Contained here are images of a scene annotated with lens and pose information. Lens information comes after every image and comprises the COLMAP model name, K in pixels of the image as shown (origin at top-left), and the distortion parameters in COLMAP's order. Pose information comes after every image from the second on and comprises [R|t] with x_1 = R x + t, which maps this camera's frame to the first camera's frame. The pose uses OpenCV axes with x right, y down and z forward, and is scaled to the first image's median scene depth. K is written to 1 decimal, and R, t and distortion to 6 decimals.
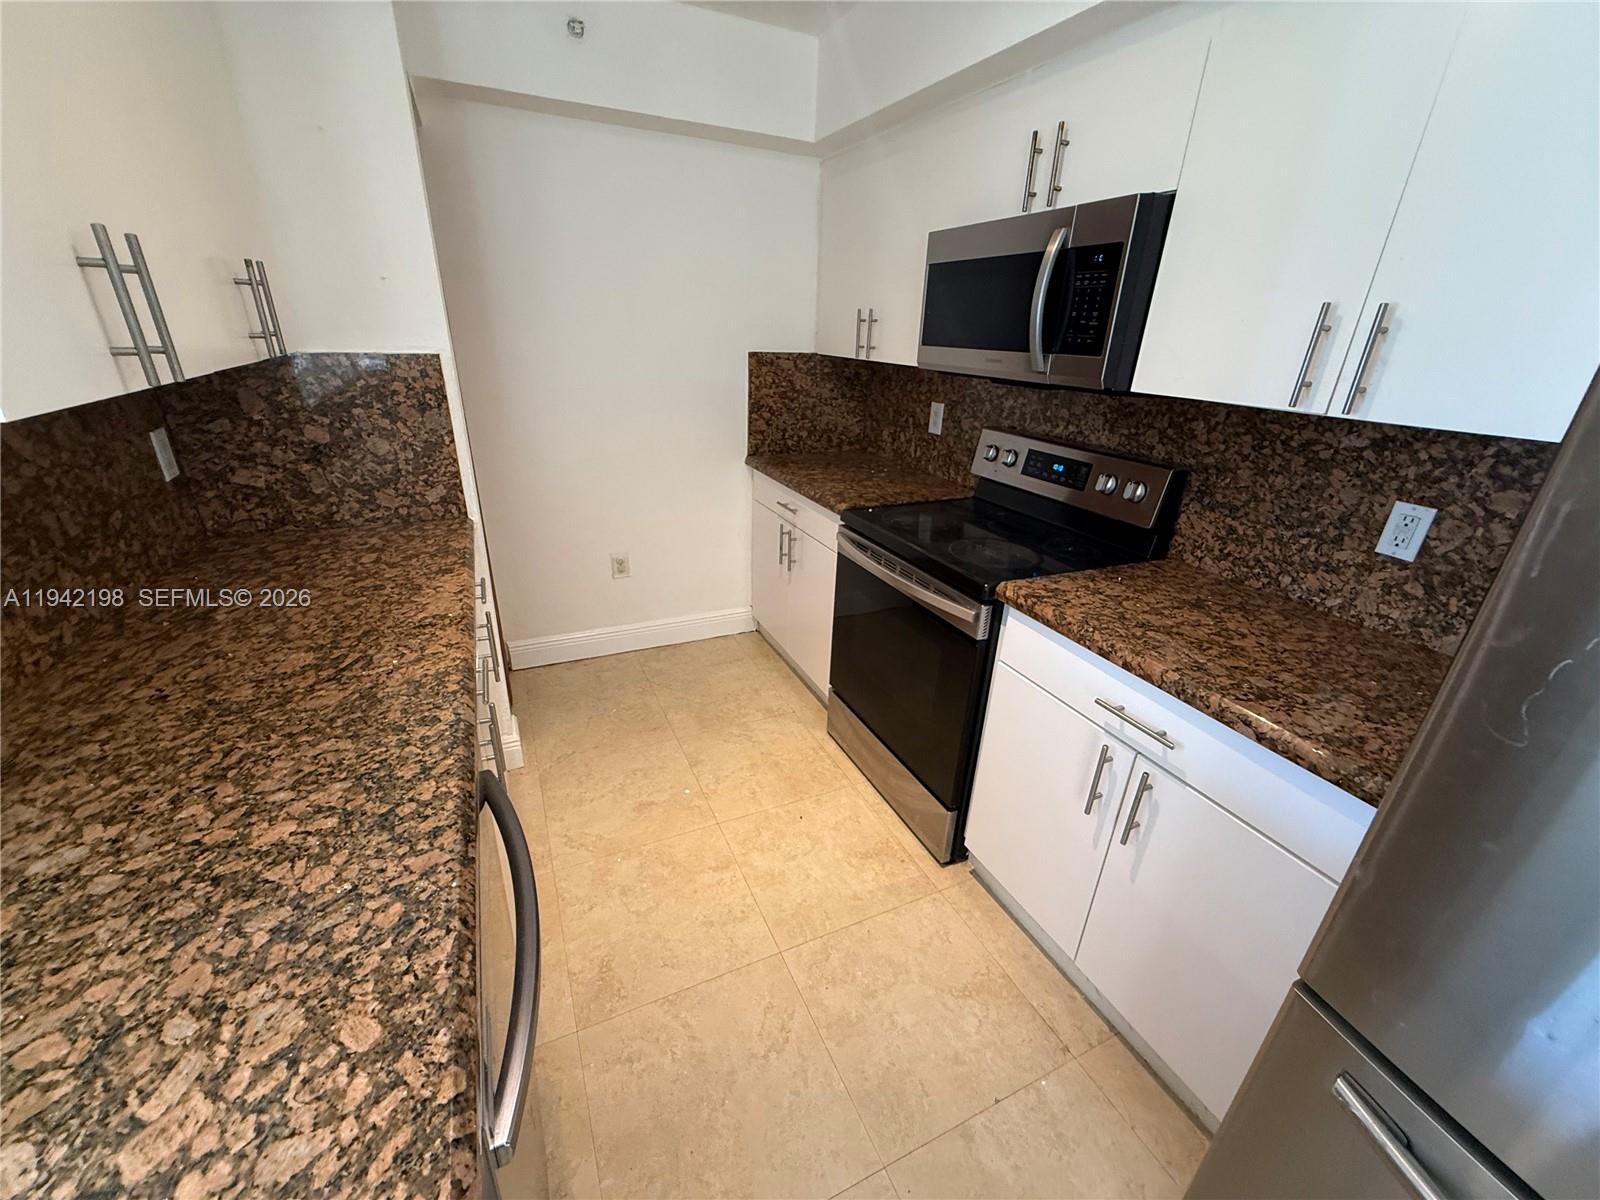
lens RADIAL K [[640.6, 0, 796.0], [0, 640.6, 600.5], [0, 0, 1]] dist [0.000673, 0.000243]
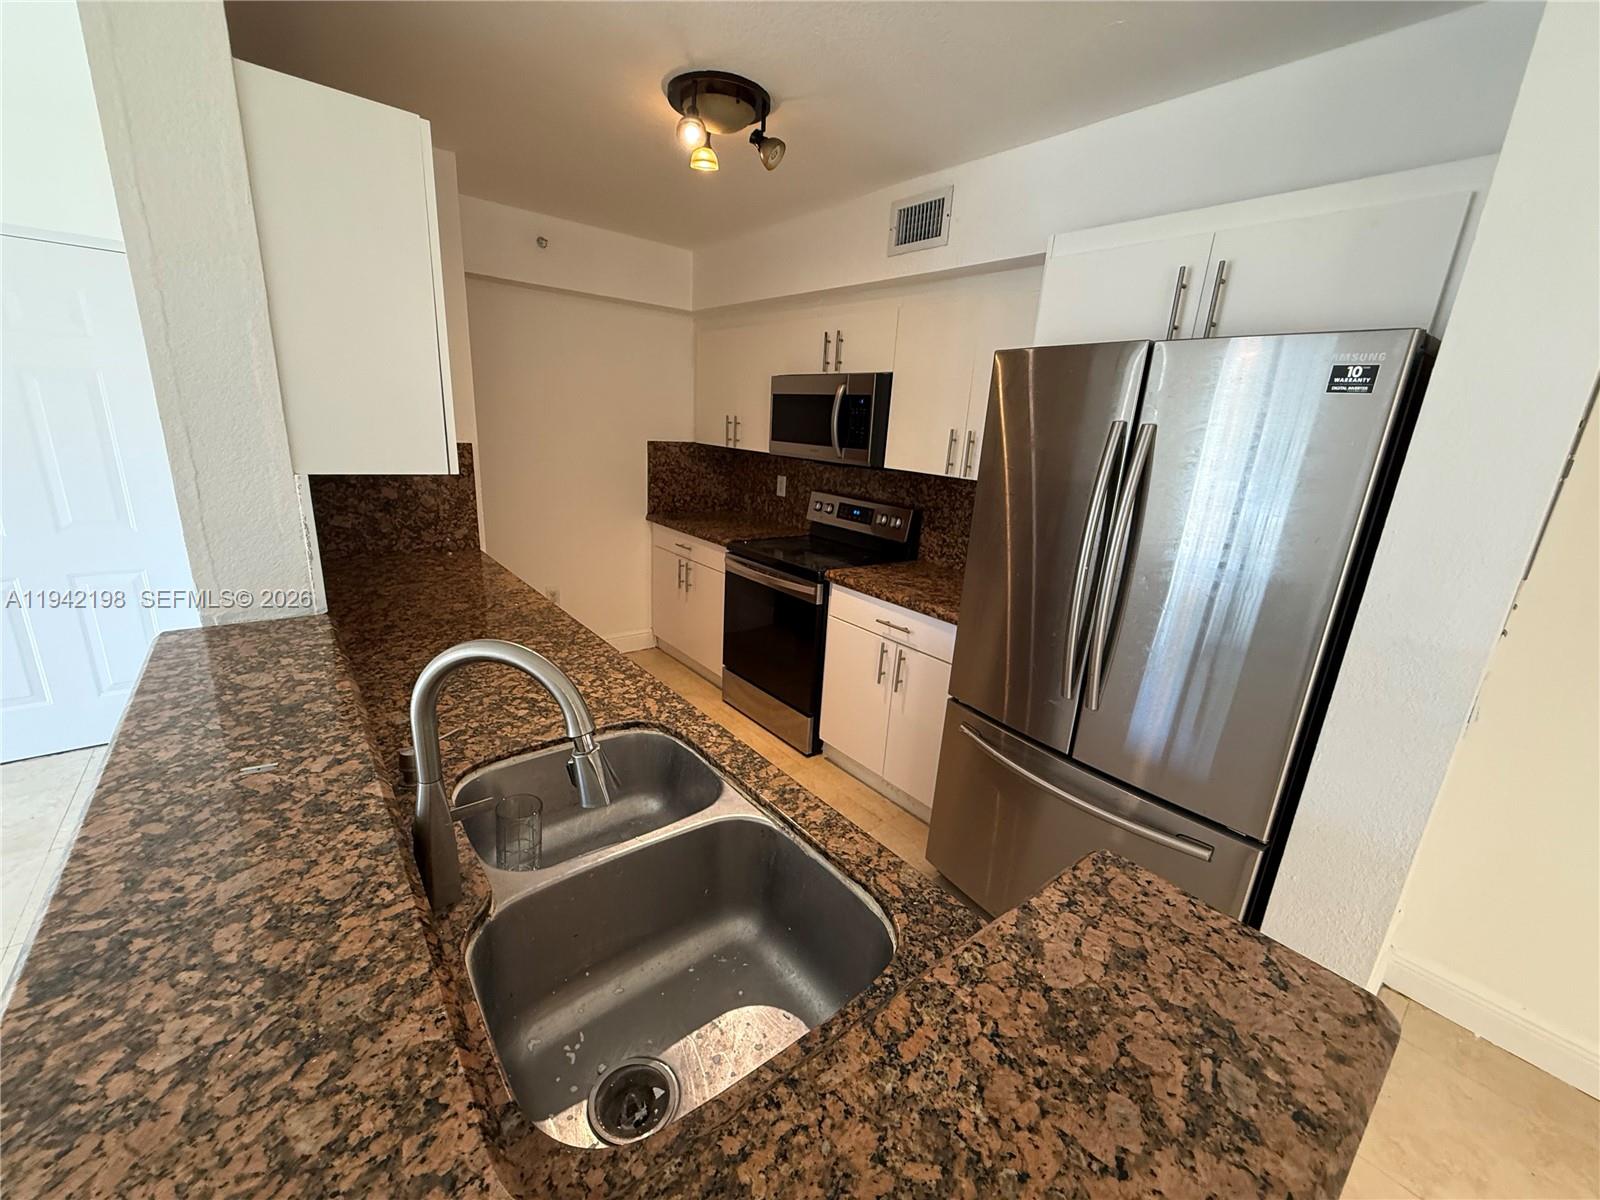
lens RADIAL K [[640.6, 0, 796.0], [0, 640.6, 600.5], [0, 0, 1]] dist [0.000673, 0.000243]
pose [[0.970164, -0.045417, 0.238157, -0.167202], [0.072831, 0.991523, -0.107603, 0.207104], [-0.231252, 0.121737, 0.965247, -0.601850]]
